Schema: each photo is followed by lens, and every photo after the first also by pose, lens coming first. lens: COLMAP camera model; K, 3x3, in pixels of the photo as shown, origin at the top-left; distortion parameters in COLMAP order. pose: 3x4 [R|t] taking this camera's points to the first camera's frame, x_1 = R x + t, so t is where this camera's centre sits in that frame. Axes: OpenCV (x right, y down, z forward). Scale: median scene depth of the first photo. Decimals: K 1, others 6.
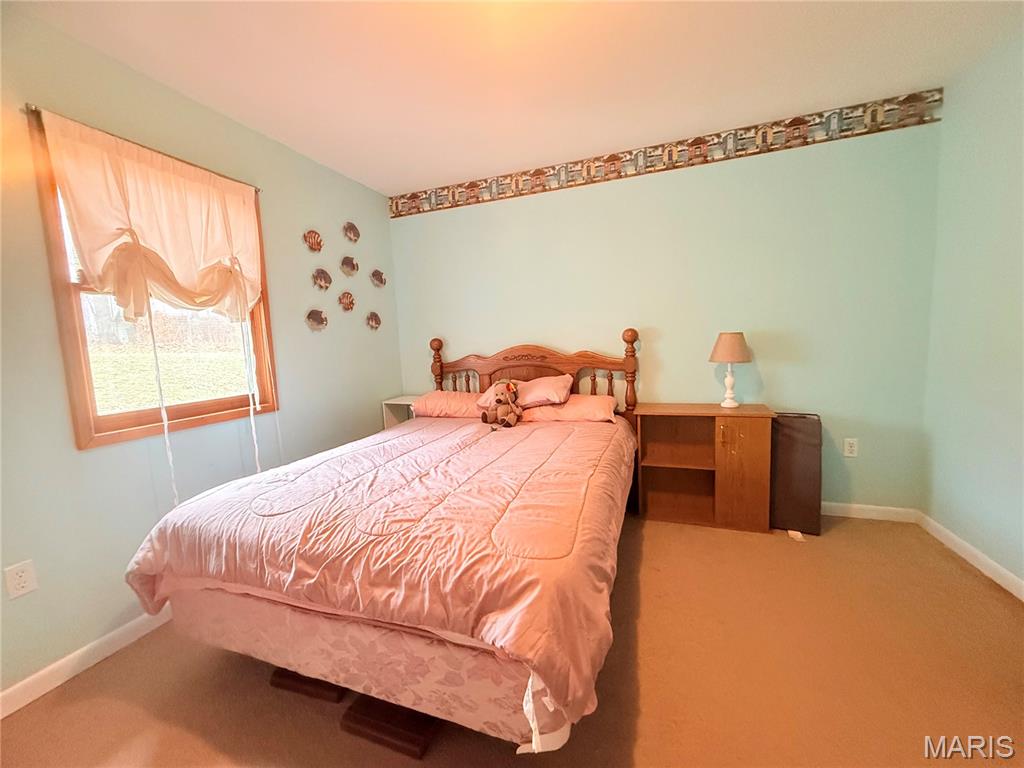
lens RADIAL K [[404.7, 0, 512.0], [0, 404.7, 384.0], [0, 0, 1]] dist [0.000179, -0.000495]
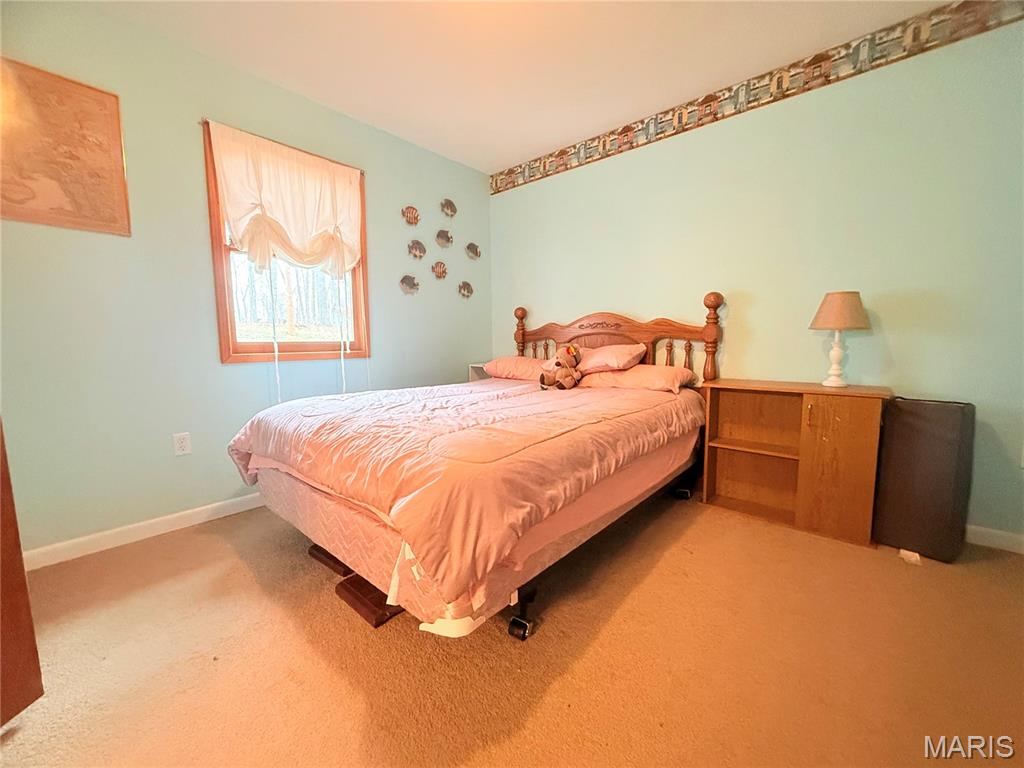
lens RADIAL K [[404.7, 0, 512.0], [0, 404.7, 384.0], [0, 0, 1]] dist [0.000179, -0.000495]
pose [[0.933029, 0.075030, -0.351892, 0.217047], [-0.070221, 0.997181, 0.026428, 0.073360], [0.352883, 0.000052, 0.935668, 0.021357]]
